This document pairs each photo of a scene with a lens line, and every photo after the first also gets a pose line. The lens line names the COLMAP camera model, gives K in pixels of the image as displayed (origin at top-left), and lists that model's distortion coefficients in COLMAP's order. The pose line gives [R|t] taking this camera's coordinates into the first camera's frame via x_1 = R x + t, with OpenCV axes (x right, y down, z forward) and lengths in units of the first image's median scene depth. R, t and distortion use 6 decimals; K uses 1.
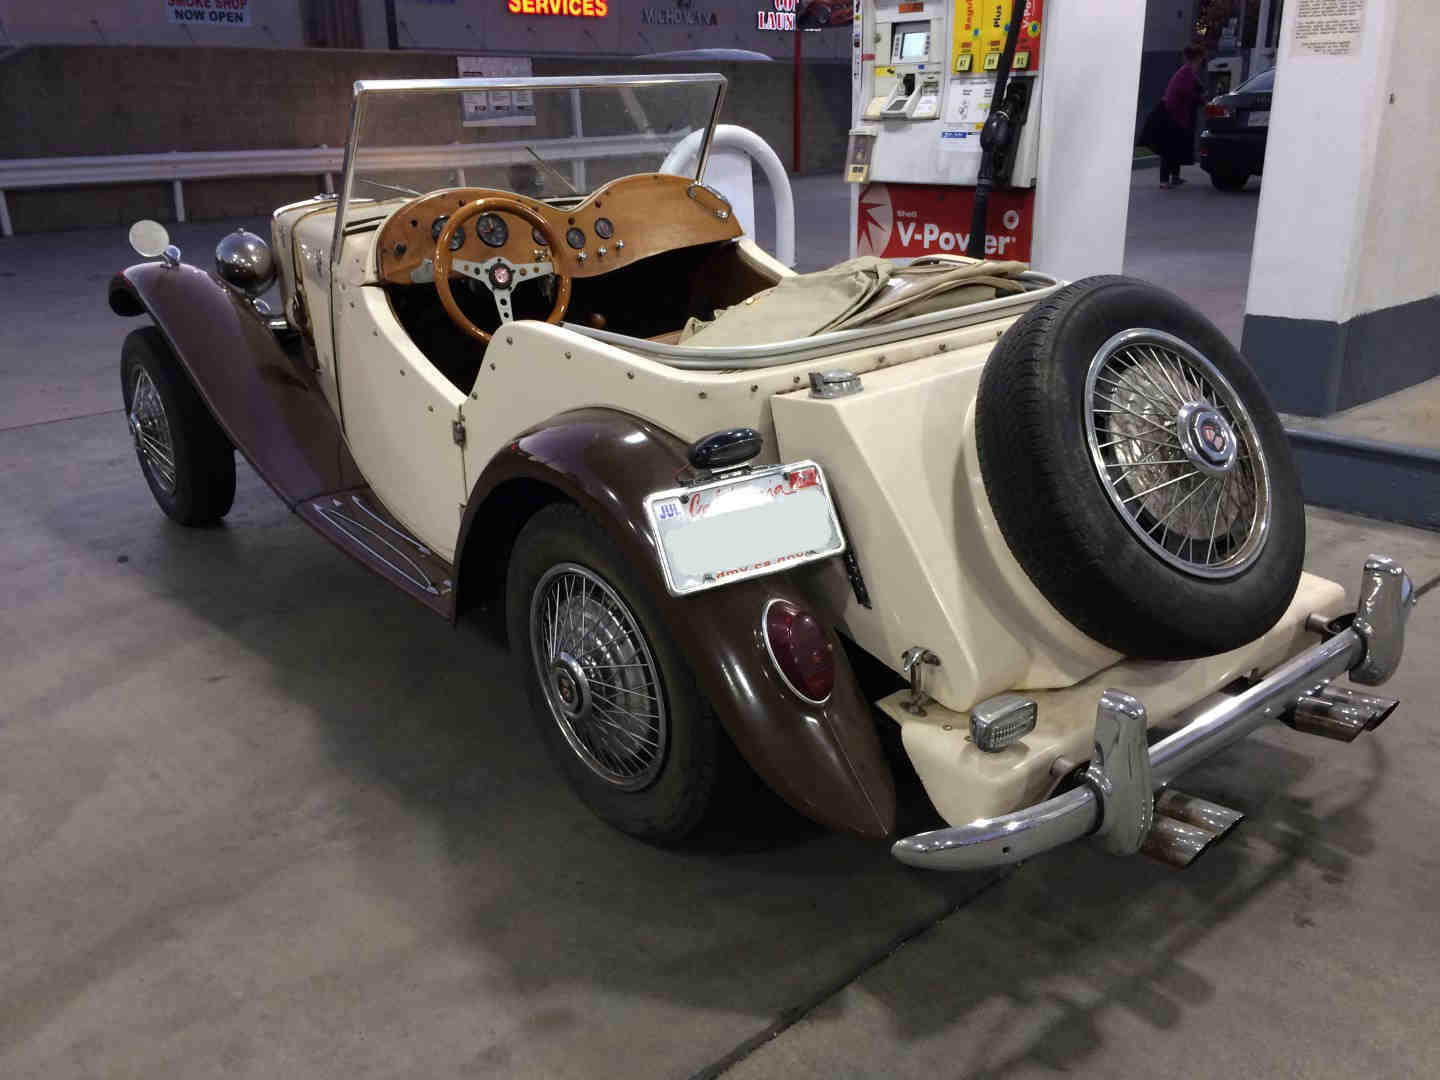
lens RADIAL K [[1239.5, 0, 720.0], [0, 1239.5, 540.0], [0, 0, 1]] dist [0.068464, -0.097338]
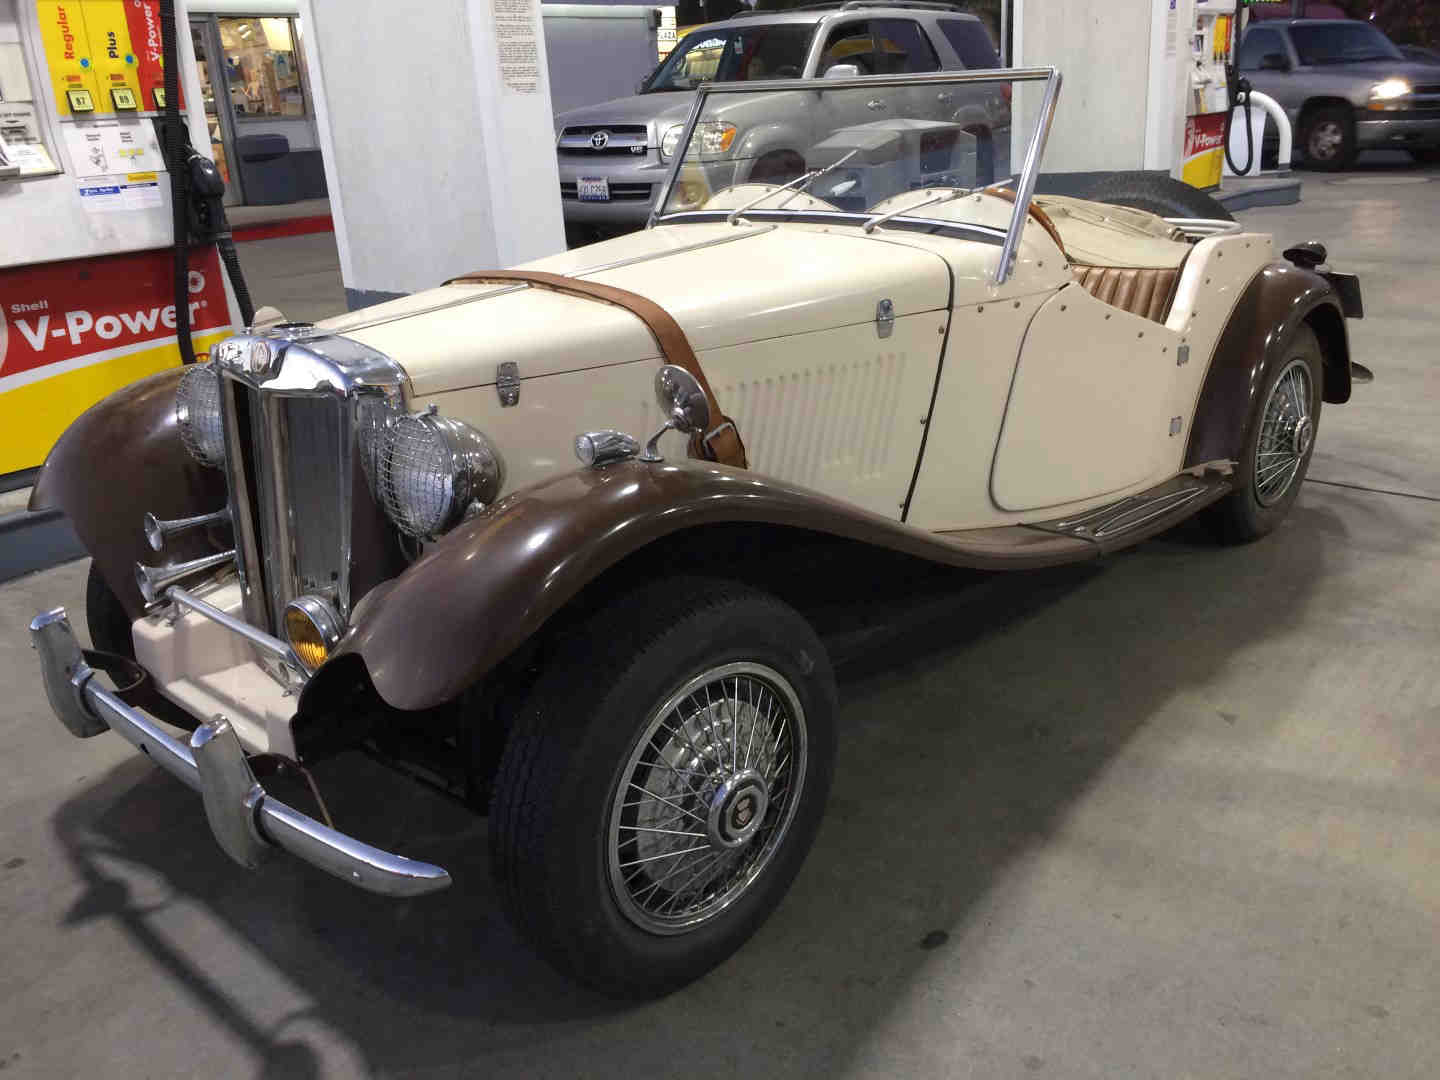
lens RADIAL K [[1239.5, 0, 720.0], [0, 1239.5, 540.0], [0, 0, 1]] dist [0.068464, -0.097338]
pose [[-0.137868, -0.303764, 0.942719, -0.653542], [0.380755, 0.862413, 0.333571, -0.245428], [-0.914340, 0.404934, -0.003240, 0.722502]]
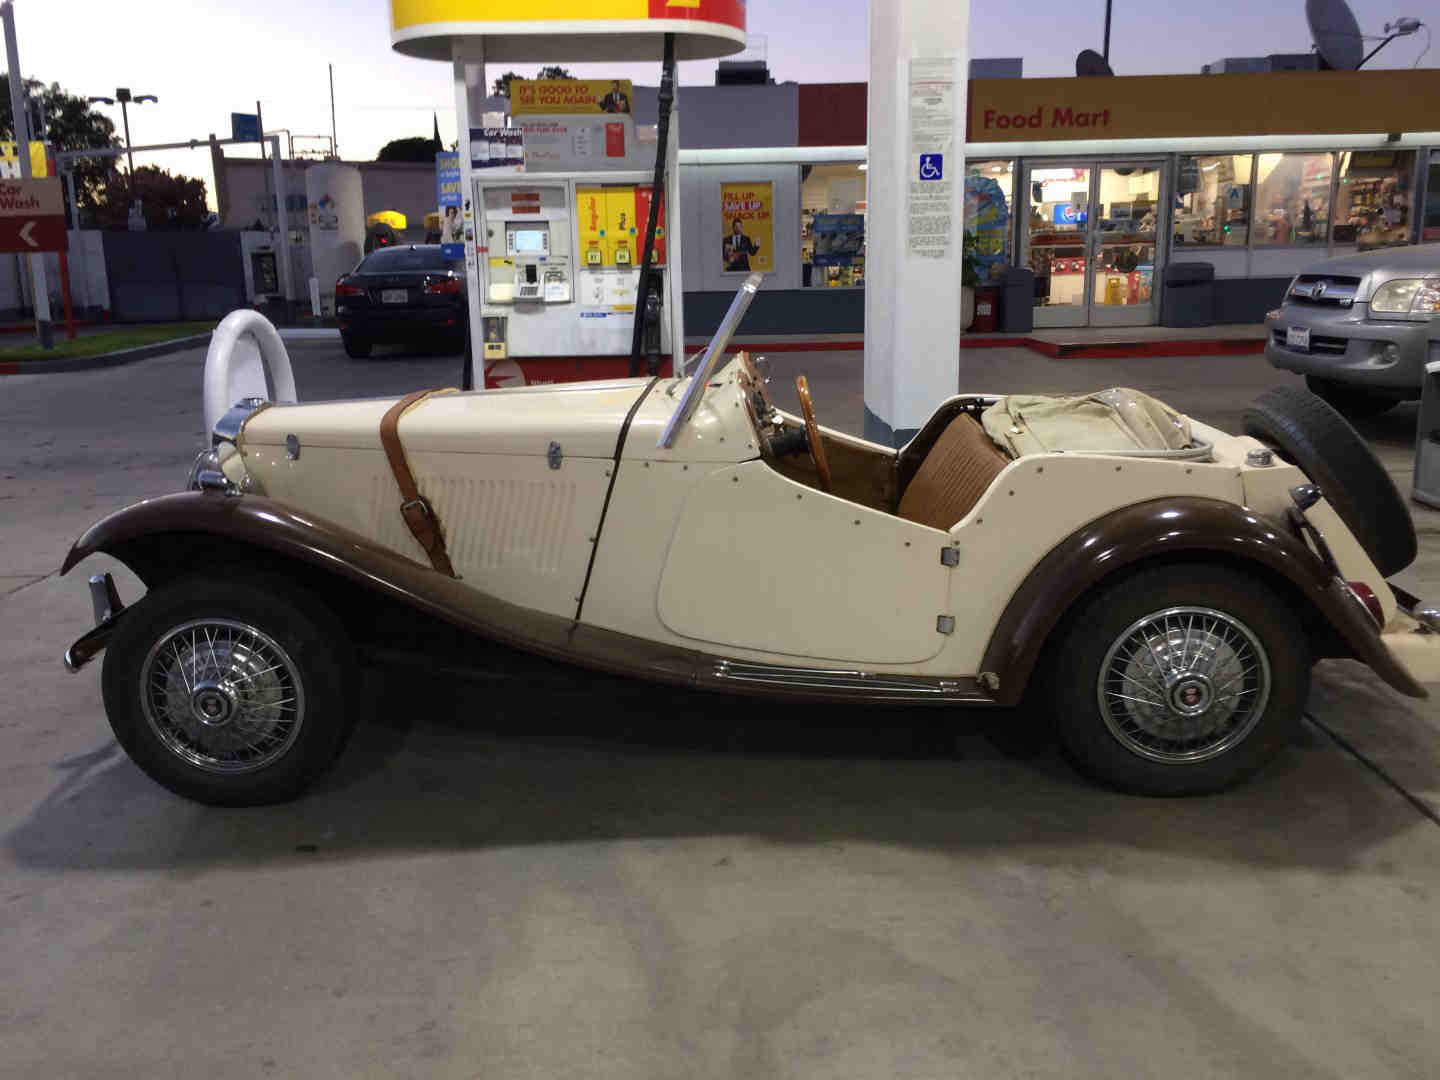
lens RADIAL K [[1223.5, 0, 720.0], [0, 1223.5, 540.0], [0, 0, 1]] dist [0.088683, -0.127192]
pose [[0.662756, -0.160594, 0.731412, -0.607333], [0.252569, 0.967439, -0.016443, -0.066887], [-0.704956, 0.195629, 0.681738, 0.158946]]
